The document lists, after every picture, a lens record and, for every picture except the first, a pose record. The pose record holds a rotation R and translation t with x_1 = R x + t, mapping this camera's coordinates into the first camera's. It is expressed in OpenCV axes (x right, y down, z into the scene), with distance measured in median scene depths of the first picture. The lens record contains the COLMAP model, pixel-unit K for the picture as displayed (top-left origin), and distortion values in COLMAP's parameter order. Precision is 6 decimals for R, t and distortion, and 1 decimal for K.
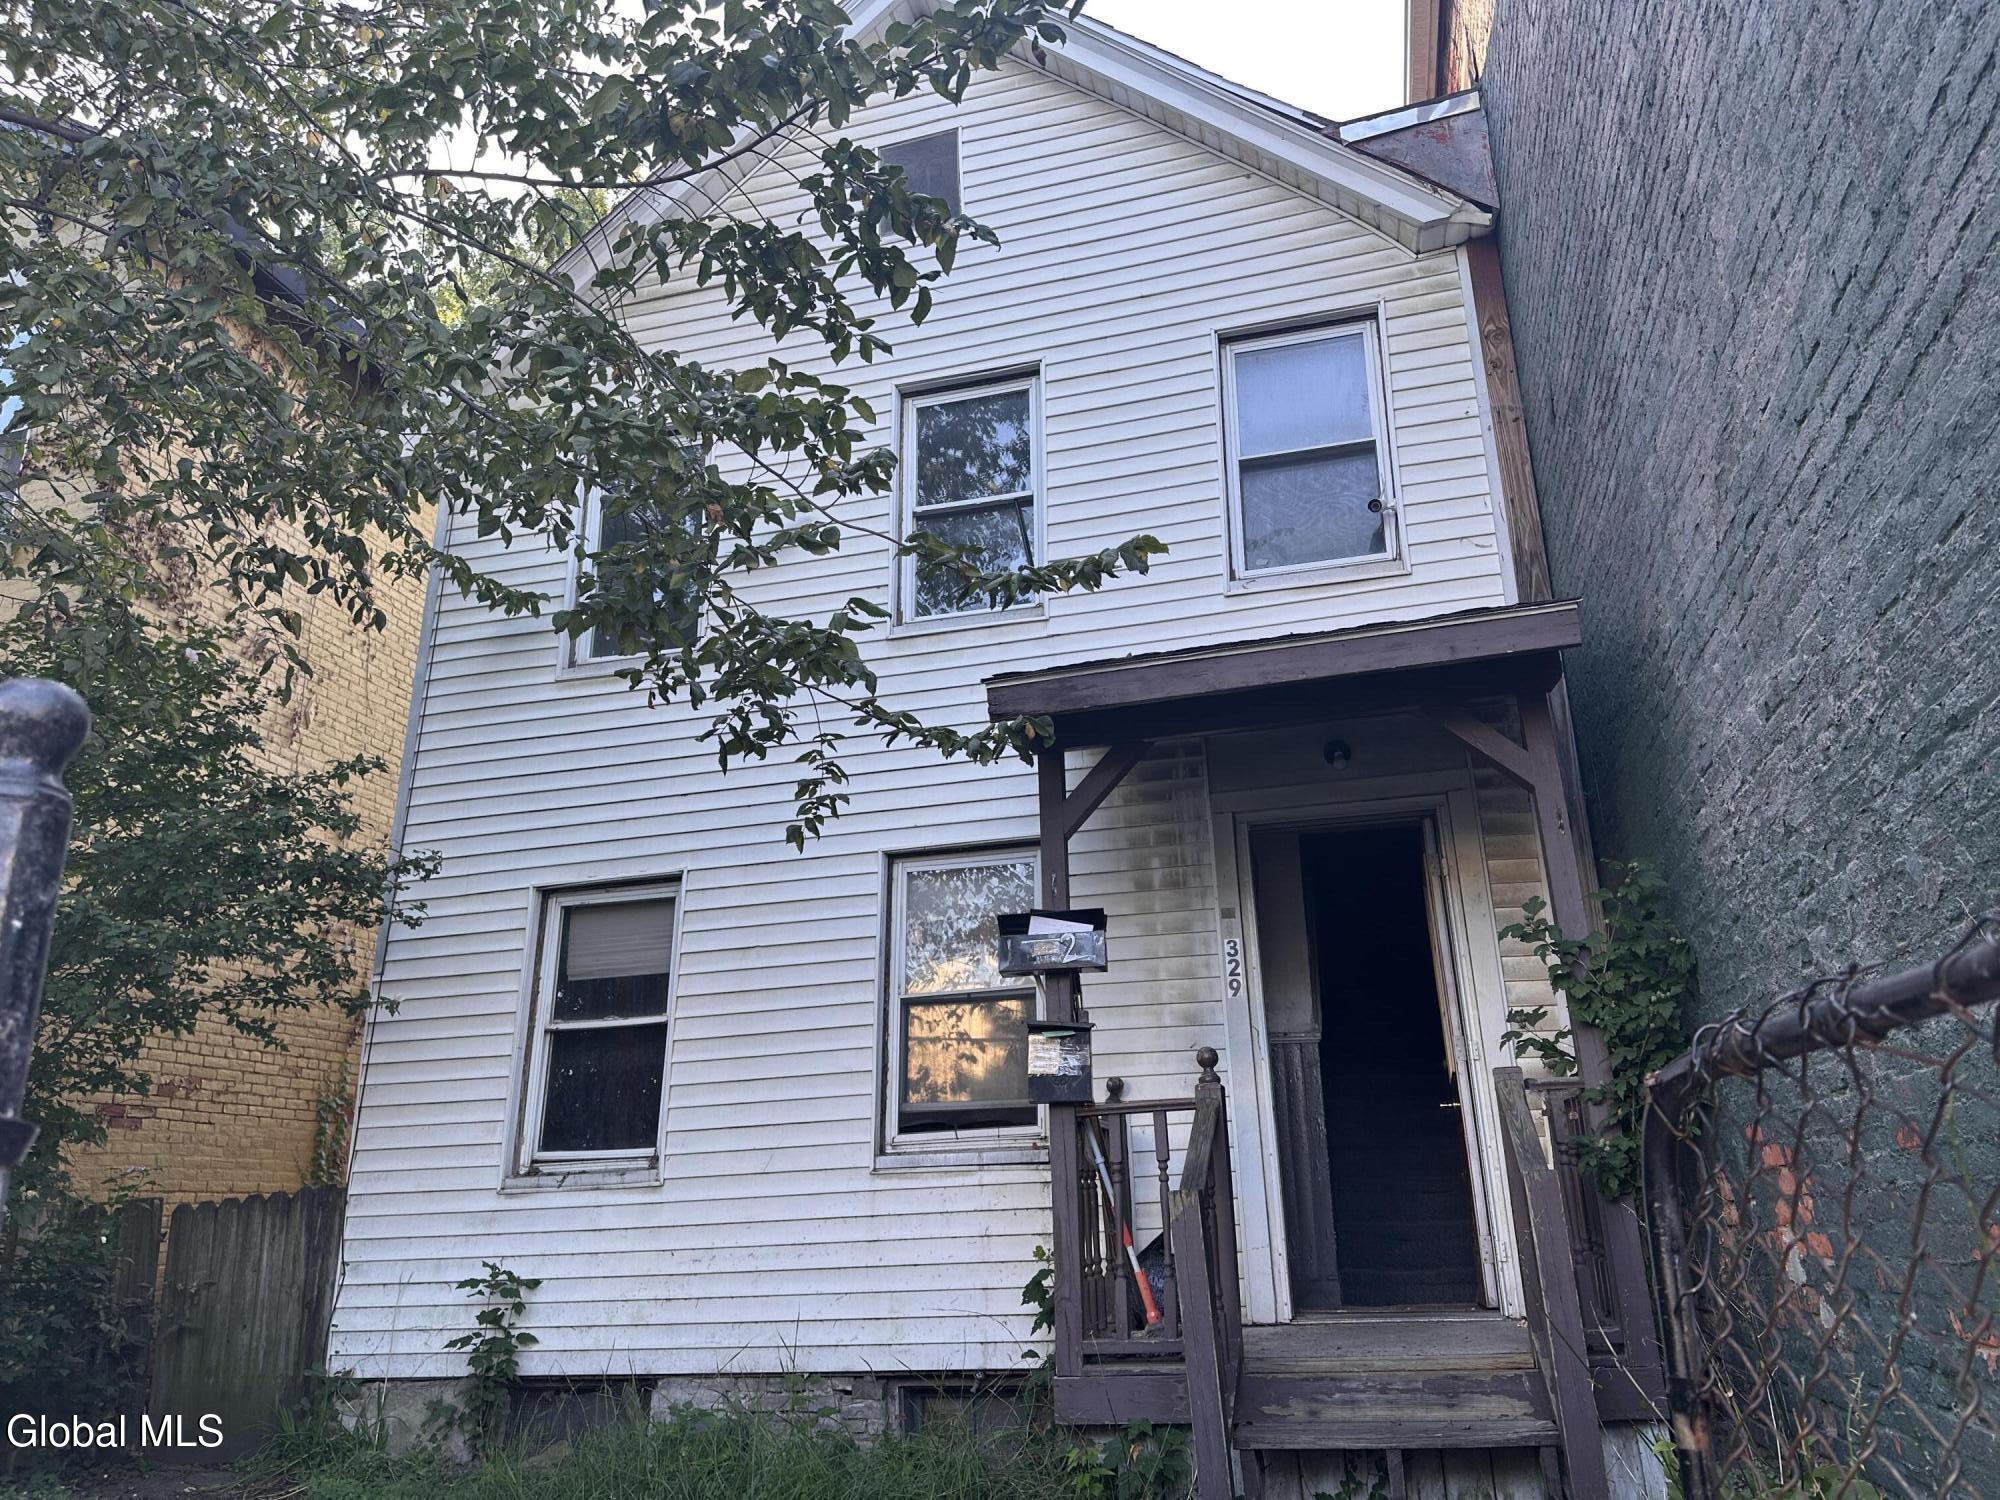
lens RADIAL K [[1423.5, 0, 1000.0], [0, 1423.5, 750.0], [0, 0, 1]] dist [0.002406, -0.001149]
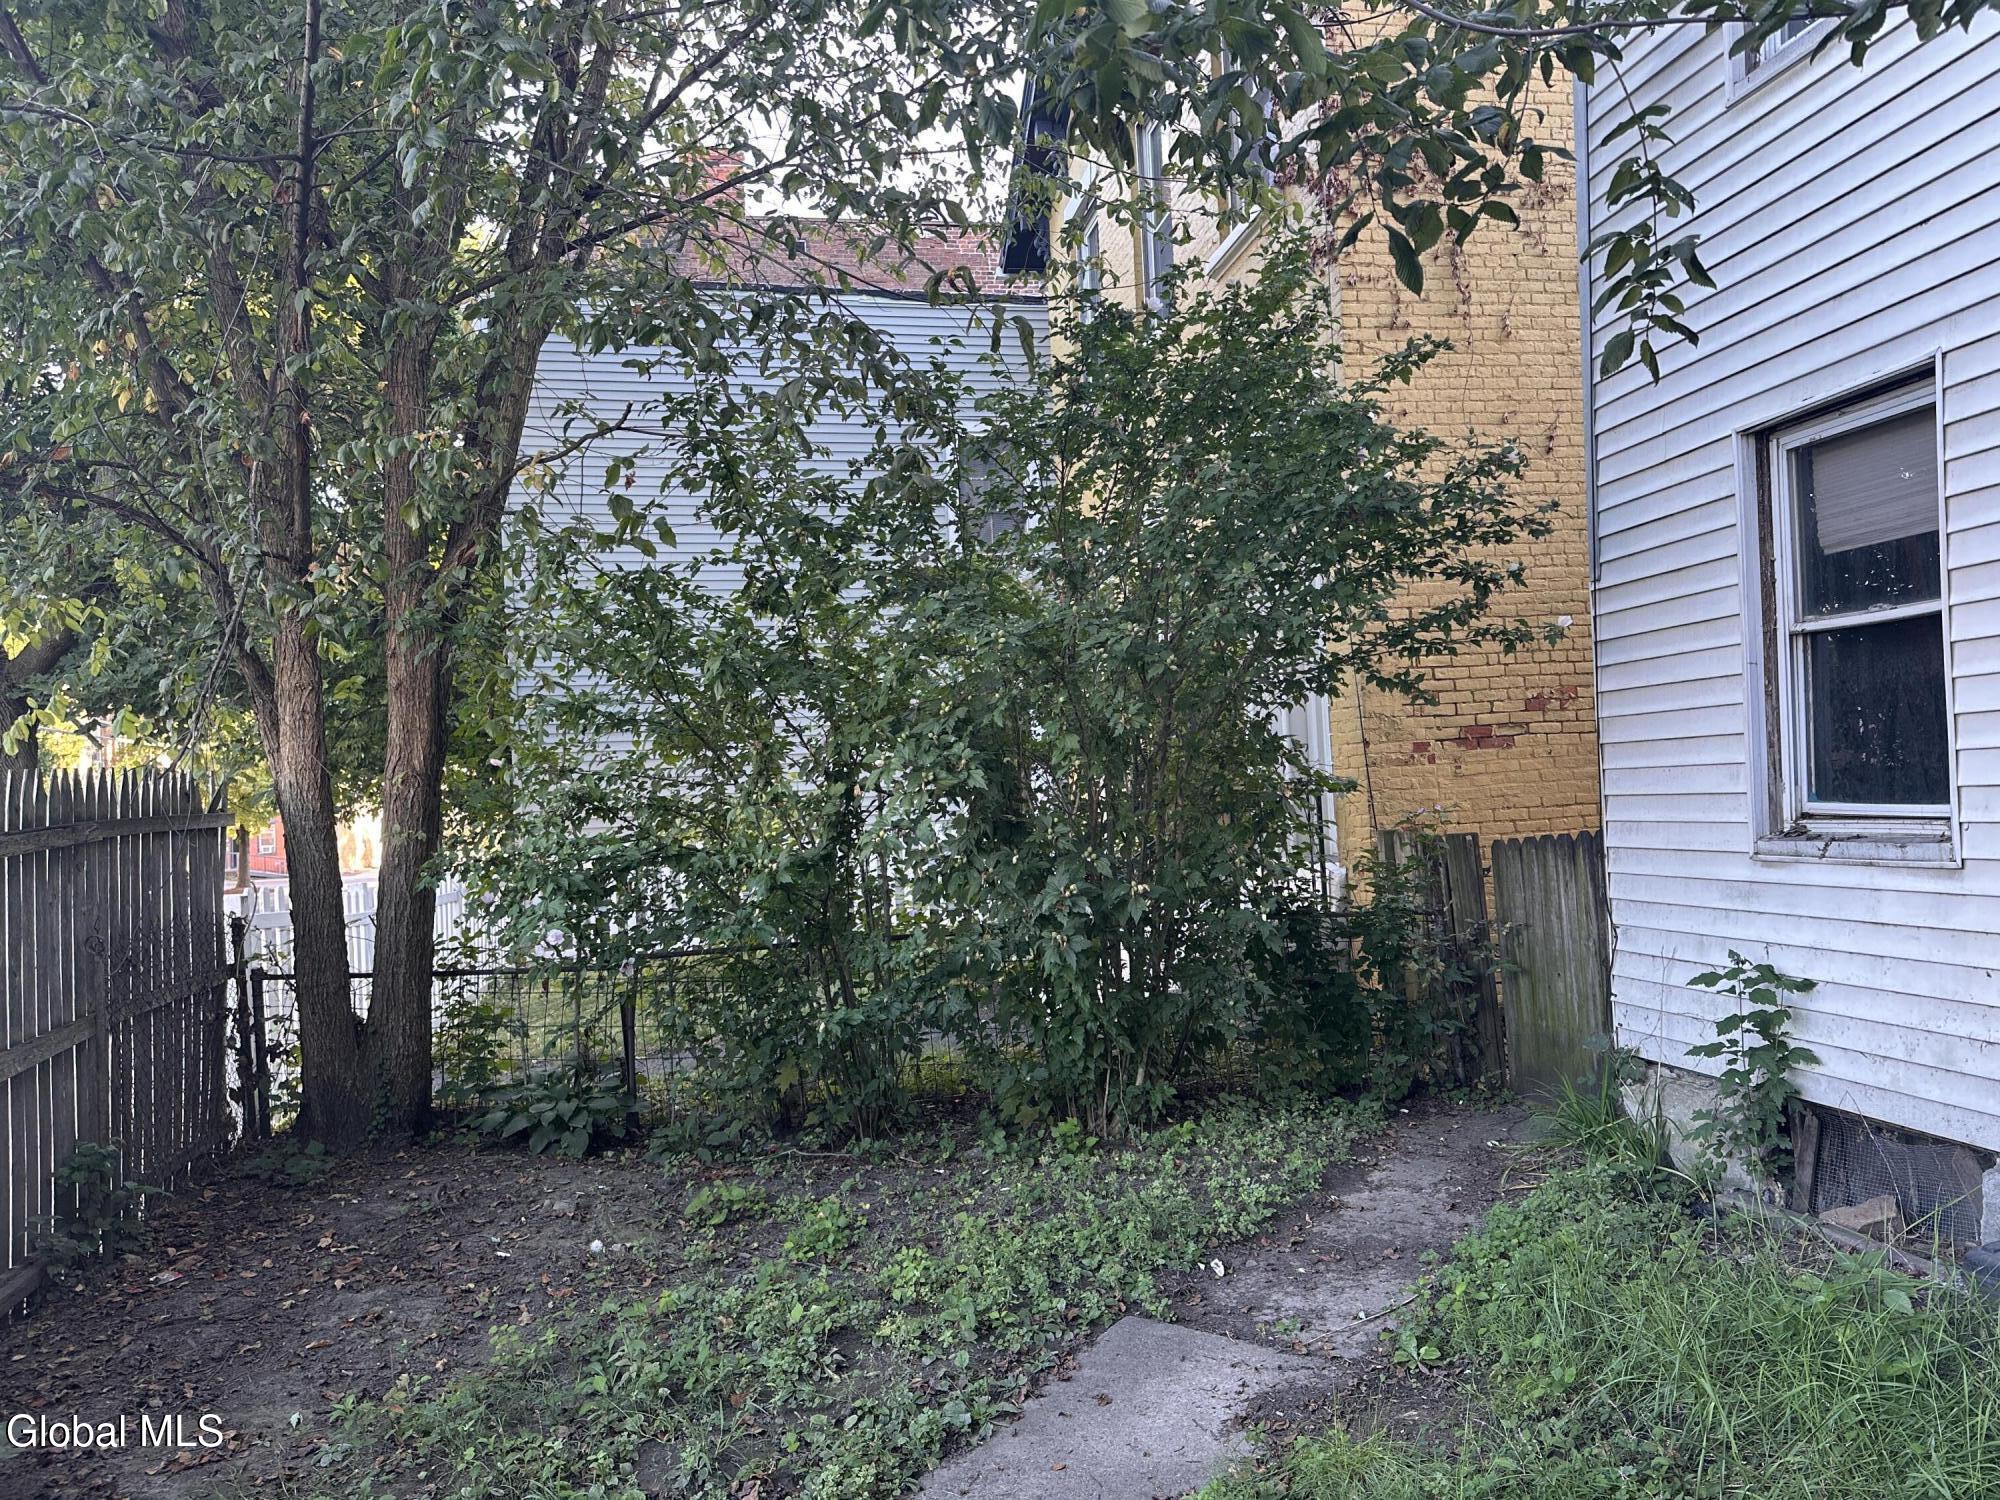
lens RADIAL K [[1423.5, 0, 1000.0], [0, 1423.5, 750.0], [0, 0, 1]] dist [0.002406, -0.001149]
pose [[0.433150, -0.019136, -0.901119, 0.142141], [0.318811, 0.938396, 0.133318, 0.037525], [0.843054, -0.345033, 0.412567, 0.392674]]
